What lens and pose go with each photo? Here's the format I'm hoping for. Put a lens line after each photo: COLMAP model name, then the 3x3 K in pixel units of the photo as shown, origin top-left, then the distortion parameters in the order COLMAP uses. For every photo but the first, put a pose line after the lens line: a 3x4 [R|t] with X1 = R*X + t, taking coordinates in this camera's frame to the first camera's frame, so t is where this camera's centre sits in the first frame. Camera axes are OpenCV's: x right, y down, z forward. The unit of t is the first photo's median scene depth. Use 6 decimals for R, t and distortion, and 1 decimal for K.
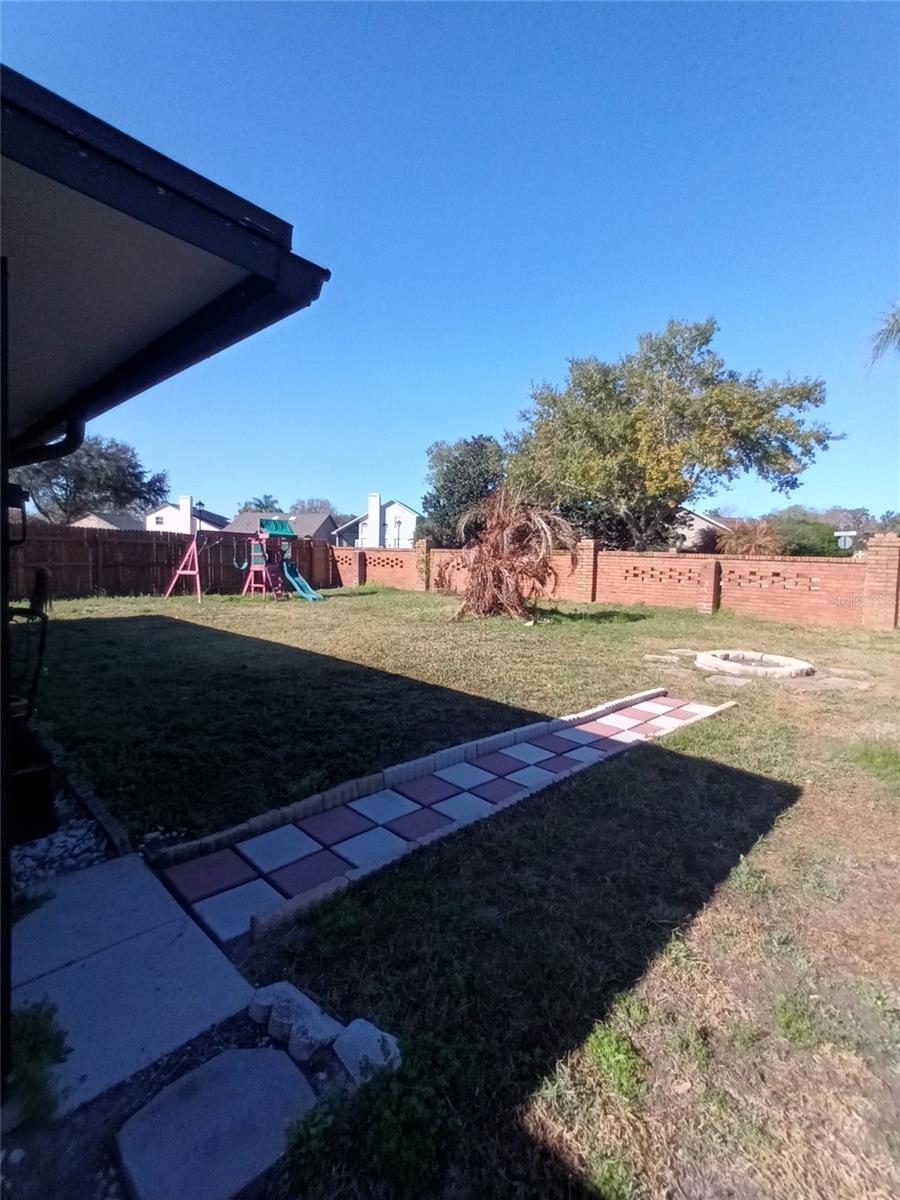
lens RADIAL K [[584.6, 0, 452.2], [0, 584.6, 590.8], [0, 0, 1]] dist [-0.004009, -0.001833]
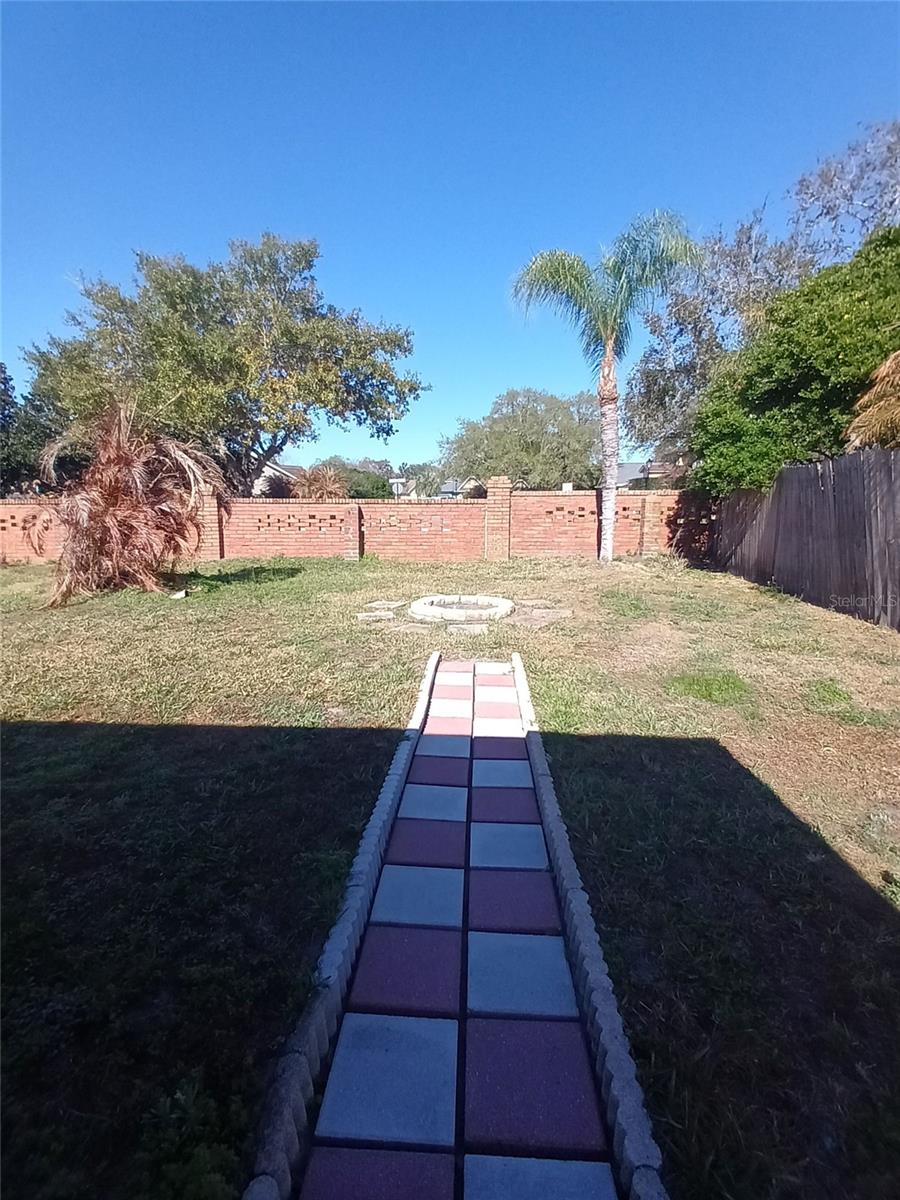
lens RADIAL K [[584.6, 0, 452.2], [0, 584.6, 590.8], [0, 0, 1]] dist [-0.004009, -0.001833]
pose [[0.738986, -0.123150, 0.662370, -0.067813], [0.066468, 0.991682, 0.110221, -0.005446], [-0.670434, -0.037425, 0.741024, 0.139868]]
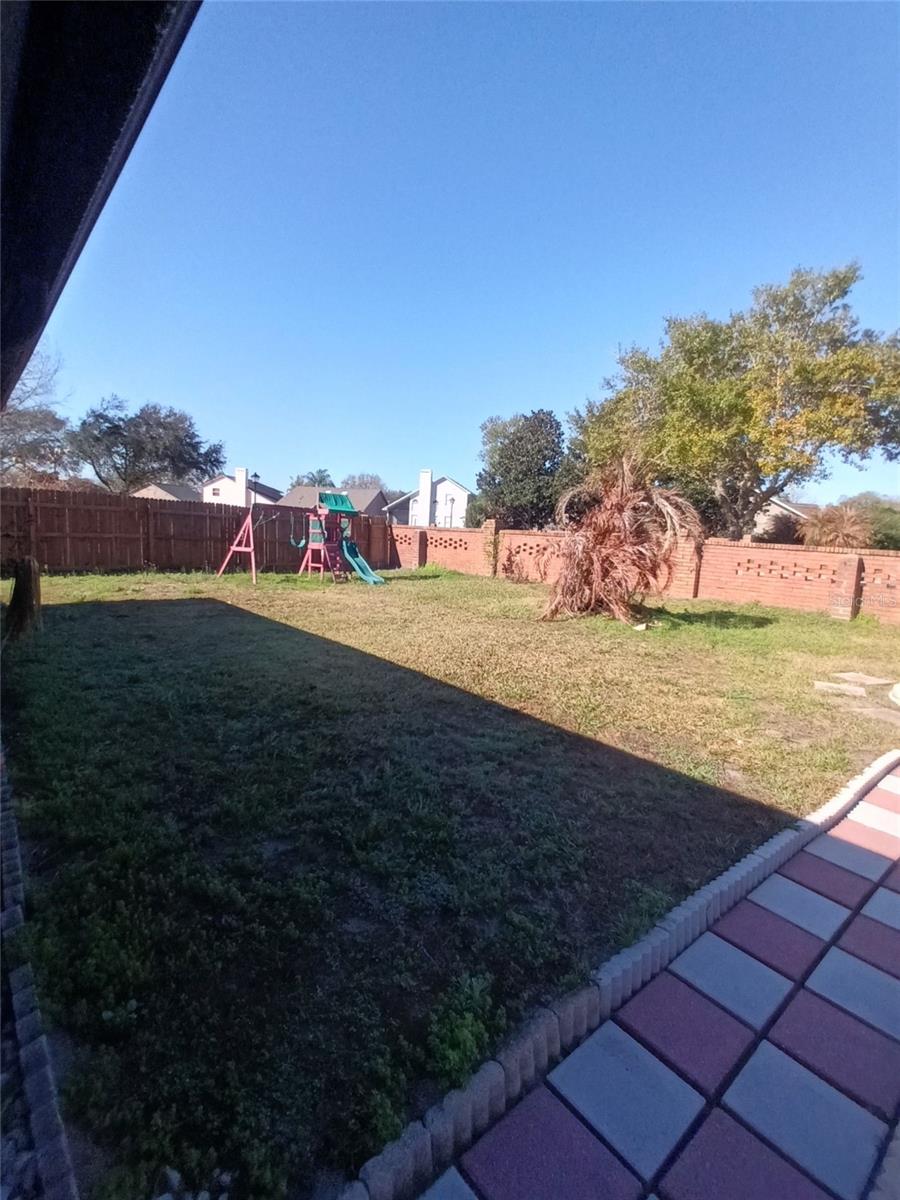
lens RADIAL K [[571.3, 0, 444.3], [0, 571.3, 598.1], [0, 0, 1]] dist [0.002990, -0.014475]
pose [[0.995764, 0.038989, -0.083270, -0.050653], [-0.034543, 0.997933, 0.054182, -0.012690], [0.085210, -0.051076, 0.995053, 0.112040]]
